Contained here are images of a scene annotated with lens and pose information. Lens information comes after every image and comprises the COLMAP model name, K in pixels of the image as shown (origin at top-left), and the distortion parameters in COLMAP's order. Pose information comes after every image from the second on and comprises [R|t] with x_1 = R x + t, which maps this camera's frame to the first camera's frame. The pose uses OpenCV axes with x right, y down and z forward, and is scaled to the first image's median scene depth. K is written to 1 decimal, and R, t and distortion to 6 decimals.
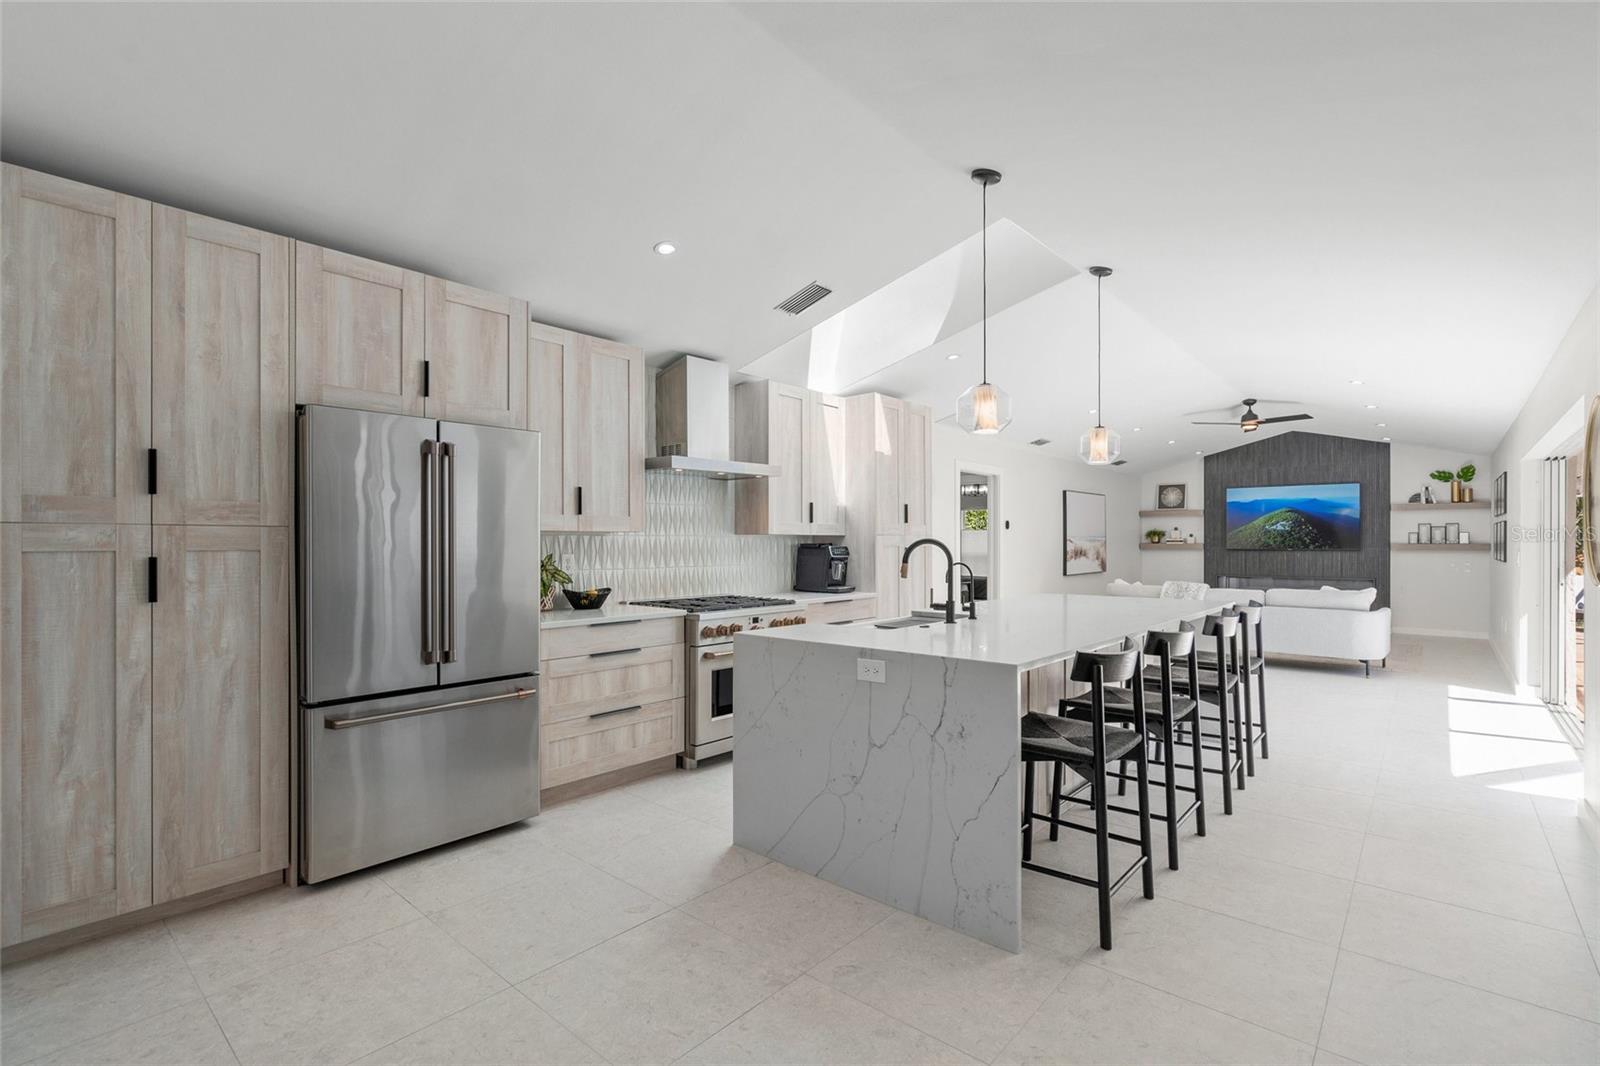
lens RADIAL K [[732.1, 0, 803.7], [0, 732.1, 537.6], [0, 0, 1]] dist [-0.001173, 0.000096]
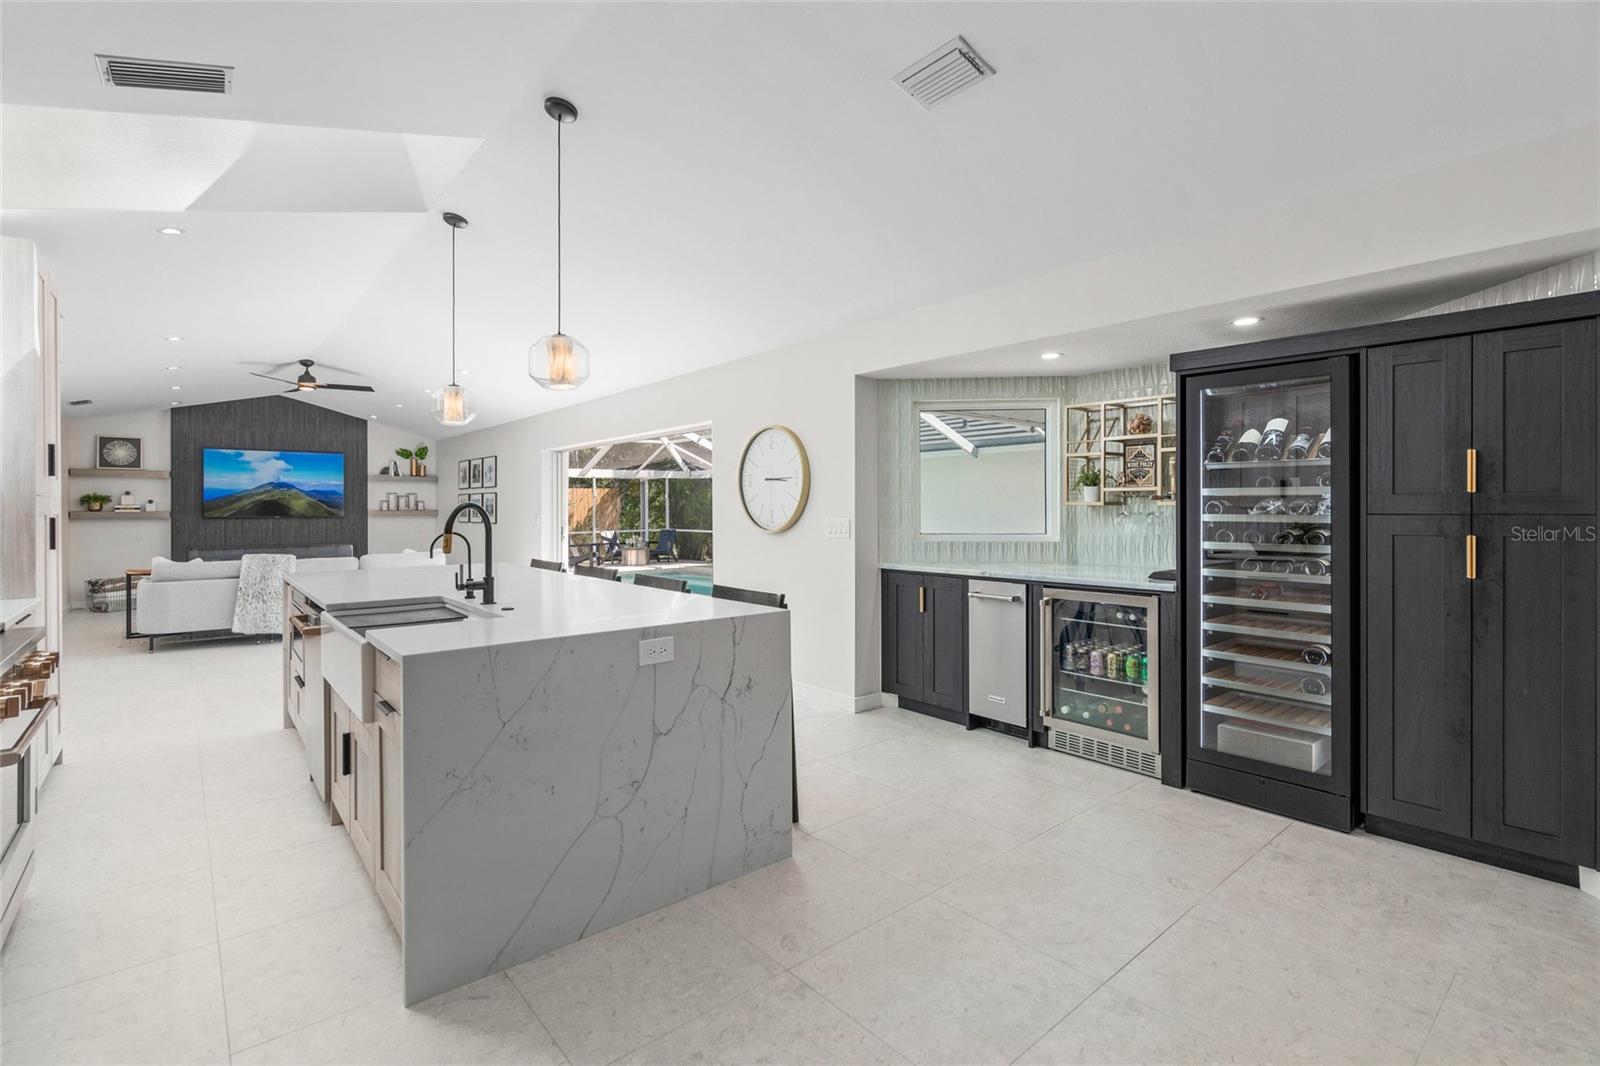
lens RADIAL K [[736.8, 0, 792.3], [0, 736.8, 504.2], [0, 0, 1]] dist [-0.003124, 0.000260]
pose [[0.164331, 0.005346, 0.986391, -0.200225], [-0.002958, 0.999983, -0.004927, 0.002213], [-0.986401, -0.002108, 0.164345, 0.183132]]
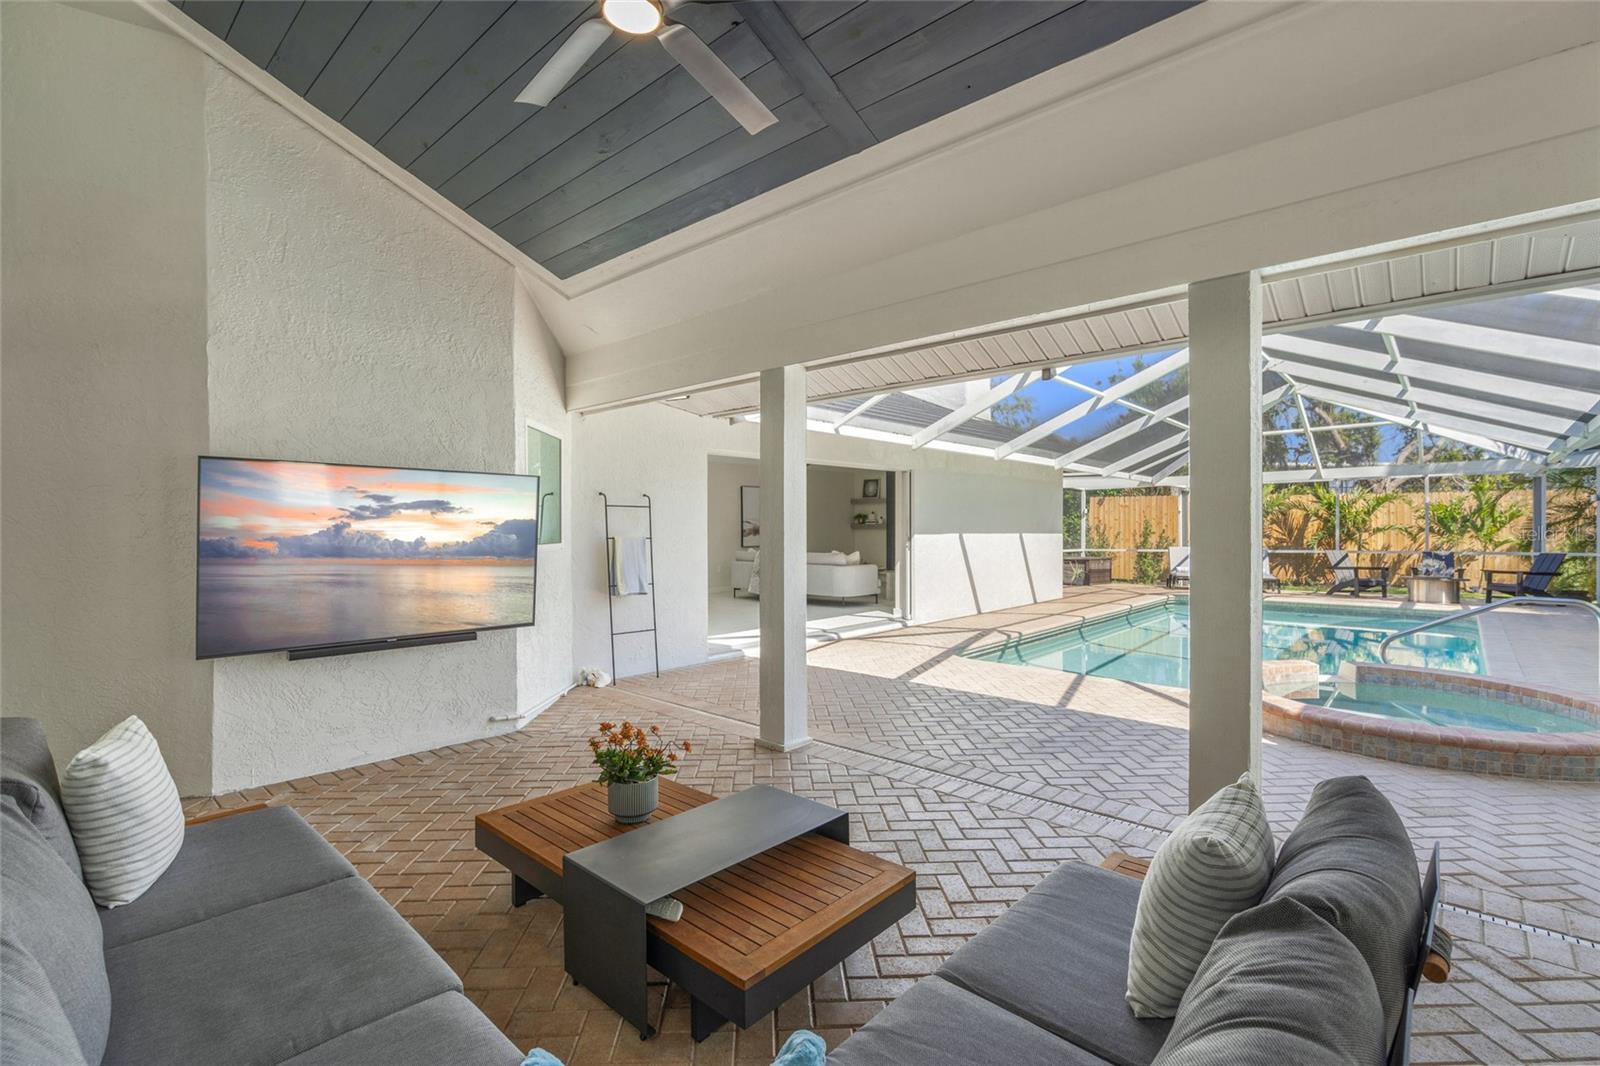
lens RADIAL K [[728.8, 0, 796.5], [0, 728.8, 524.1], [0, 0, 1]] dist [-0.000586, 0.000746]
pose [[0.999967, -0.002523, -0.007723, 0.464828], [0.002544, 0.999993, 0.002823, 0.004917], [0.007715, -0.002842, 0.999966, -0.367327]]
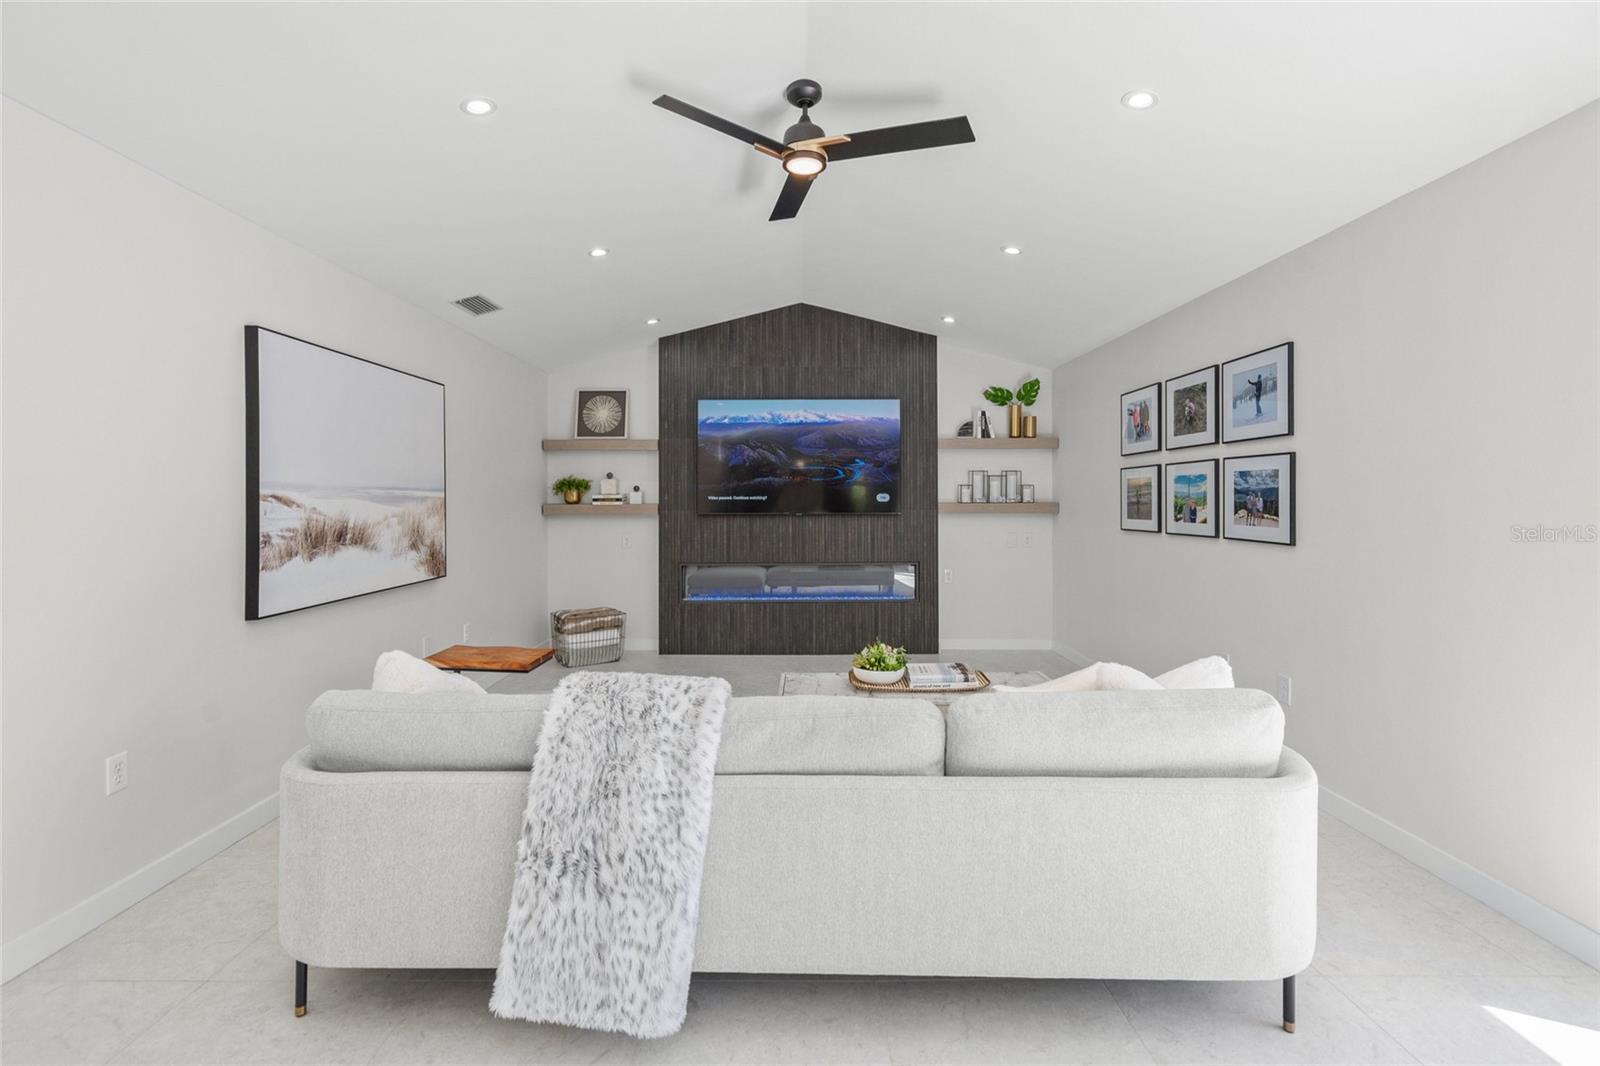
lens RADIAL K [[740.8, 0, 797.9], [0, 740.8, 495.2], [0, 0, 1]] dist [-0.002864, 0.000010]
pose [[0.754455, 0.001998, 0.656349, 0.323831], [-0.001115, 0.999998, -0.001762, 0.002972], [-0.656351, 0.000597, 0.754456, 0.631241]]
